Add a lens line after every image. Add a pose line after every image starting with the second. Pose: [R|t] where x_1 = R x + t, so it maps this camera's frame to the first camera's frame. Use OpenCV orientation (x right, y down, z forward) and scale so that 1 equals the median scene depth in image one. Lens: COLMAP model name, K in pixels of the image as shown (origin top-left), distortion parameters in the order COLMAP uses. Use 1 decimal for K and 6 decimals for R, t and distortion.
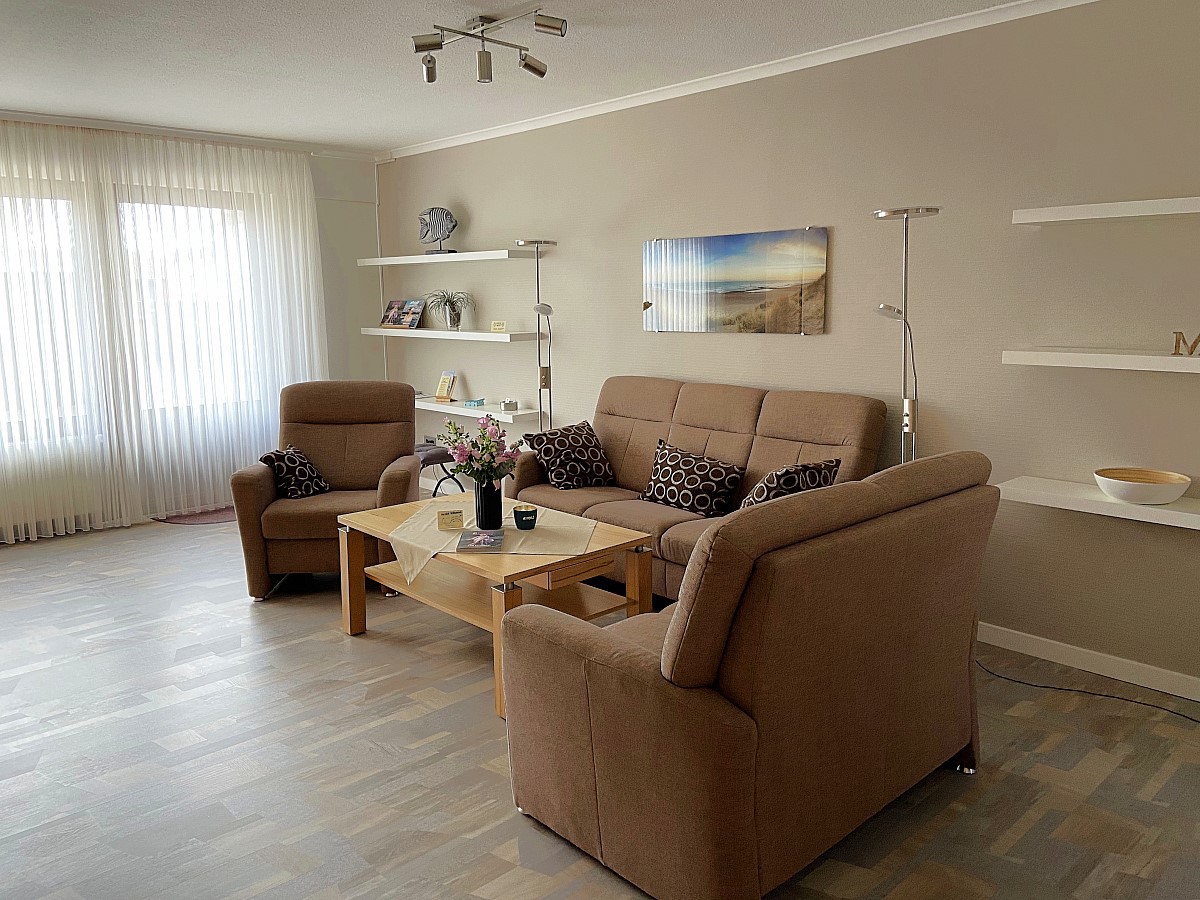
lens RADIAL K [[906.3, 0, 600.3], [0, 906.3, 447.5], [0, 0, 1]] dist [0.085276, -0.040491]
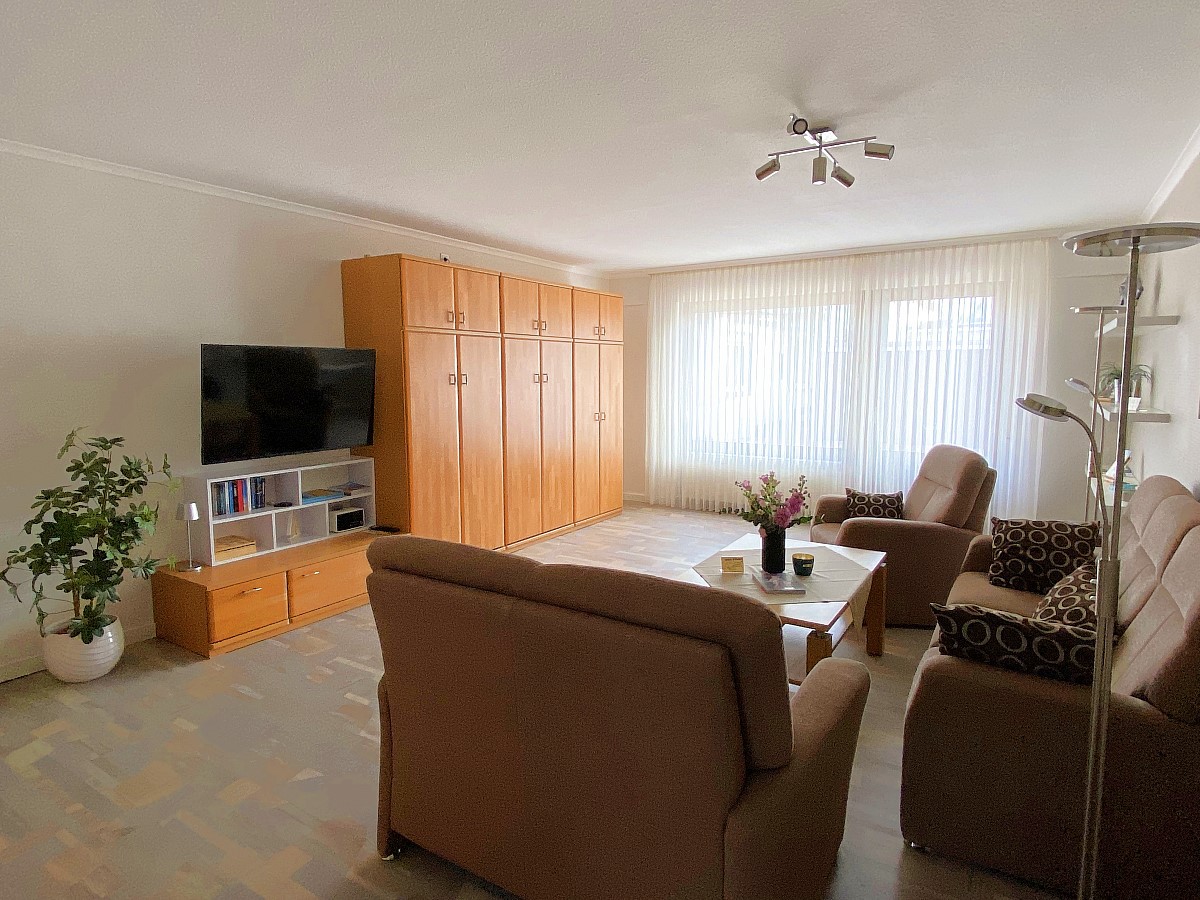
lens RADIAL K [[672.7, 0, 598.5], [0, 672.7, 450.0], [0, 0, 1]] dist [0.028399, -0.001748]
pose [[0.252189, 0.121213, -0.960056, 0.527385], [-0.160717, 0.983591, 0.081967, -0.072450], [0.954238, 0.133626, 0.267532, 0.434994]]
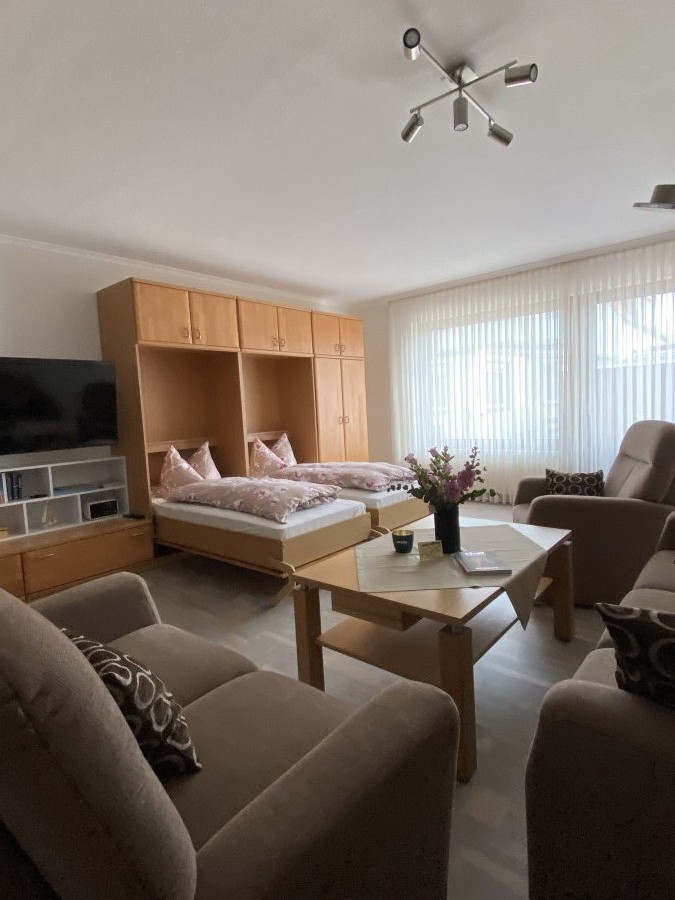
lens RADIAL K [[481.2, 0, 342.3], [0, 481.2, 446.1], [0, 0, 1]] dist [0.023808, -0.020775]
pose [[0.122550, 0.079570, -0.989268, 0.352819], [-0.117219, 0.990964, 0.065185, -0.039436], [0.985516, 0.107972, 0.130769, 0.655736]]
